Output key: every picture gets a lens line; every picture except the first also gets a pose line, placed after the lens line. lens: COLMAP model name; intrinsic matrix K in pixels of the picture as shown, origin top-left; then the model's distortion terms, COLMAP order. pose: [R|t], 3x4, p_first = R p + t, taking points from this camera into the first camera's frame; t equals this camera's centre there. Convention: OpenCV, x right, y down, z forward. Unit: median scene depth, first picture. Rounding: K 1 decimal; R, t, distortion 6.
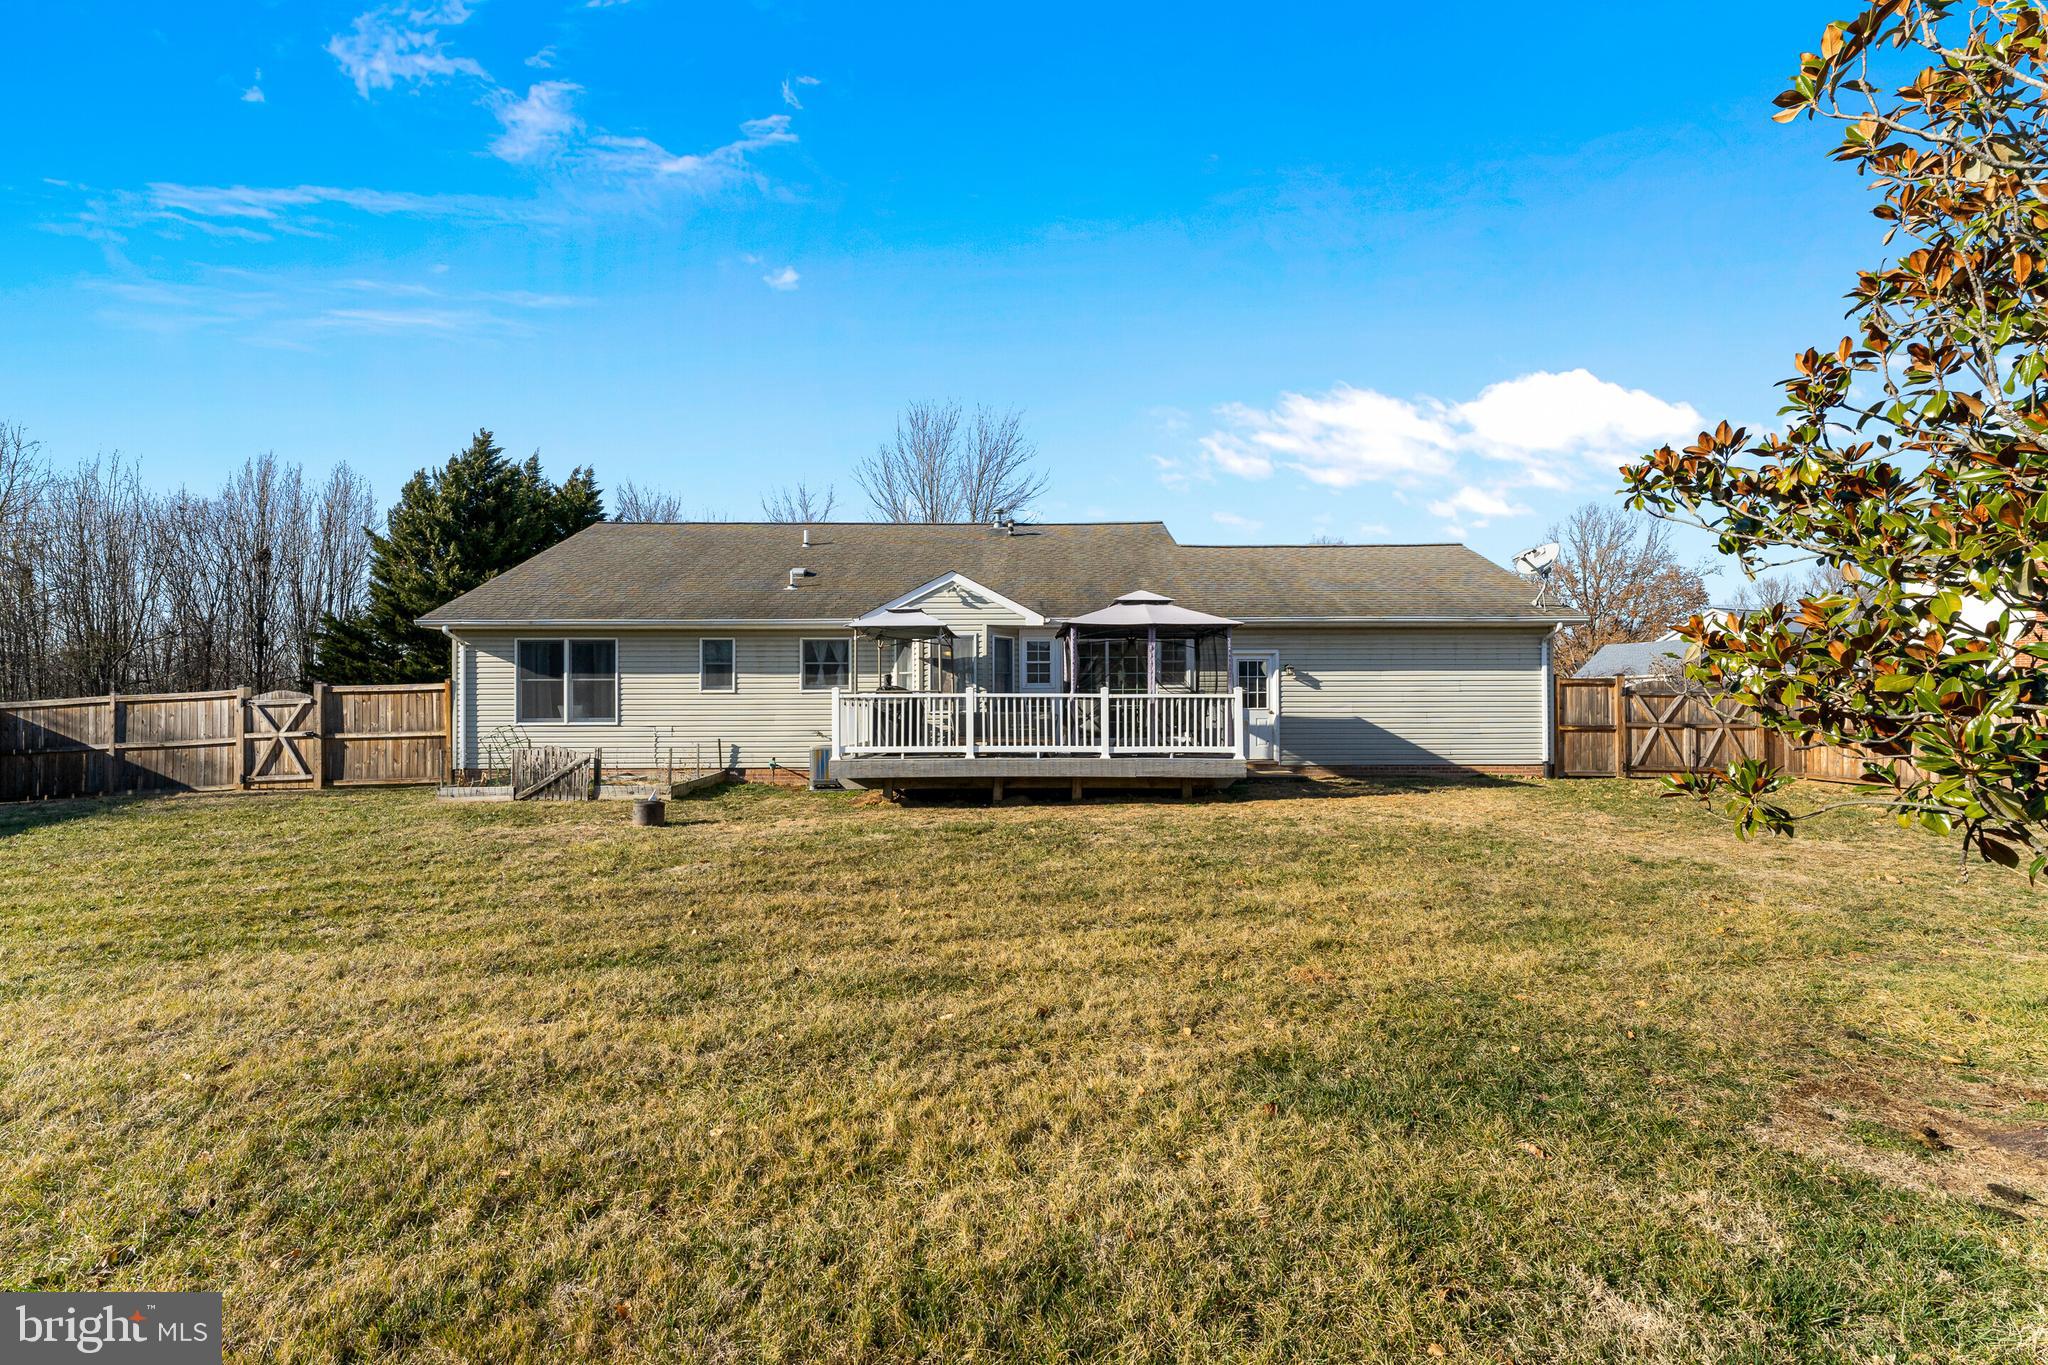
lens RADIAL K [[862.4, 0, 1026.8], [0, 862.4, 697.2], [0, 0, 1]] dist [-0.001436, -0.000427]
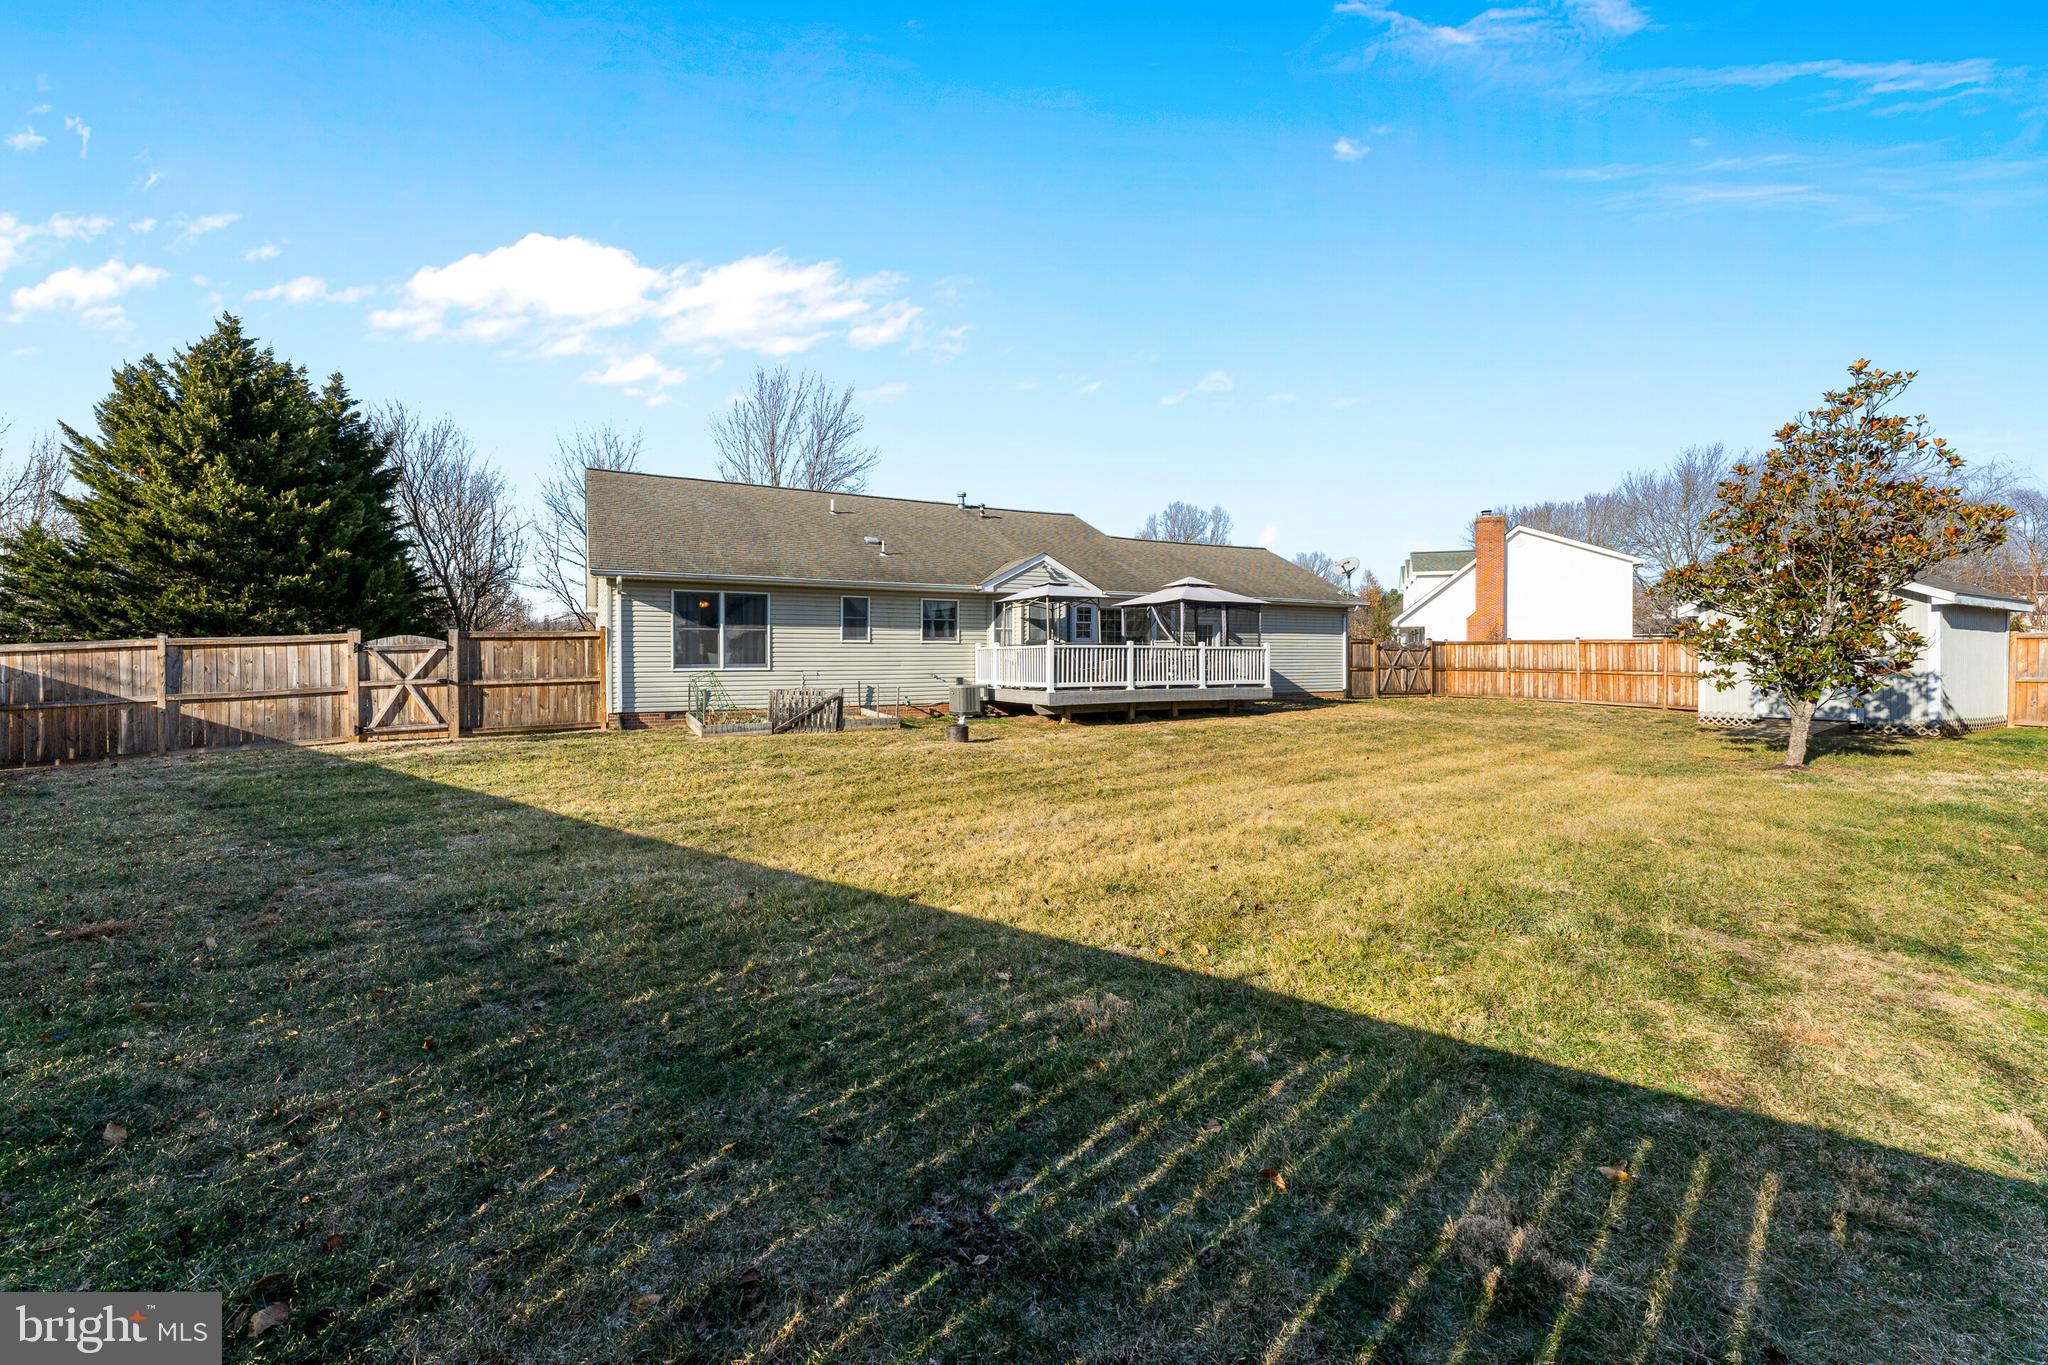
lens RADIAL K [[862.4, 0, 1017.6], [0, 862.4, 681.0], [0, 0, 1]] dist [-0.001436, -0.000427]
pose [[0.879754, -0.011285, 0.475295, -0.725961], [-0.005597, 0.999403, 0.034090, 0.005938], [-0.475396, -0.032651, 0.879166, -0.151348]]
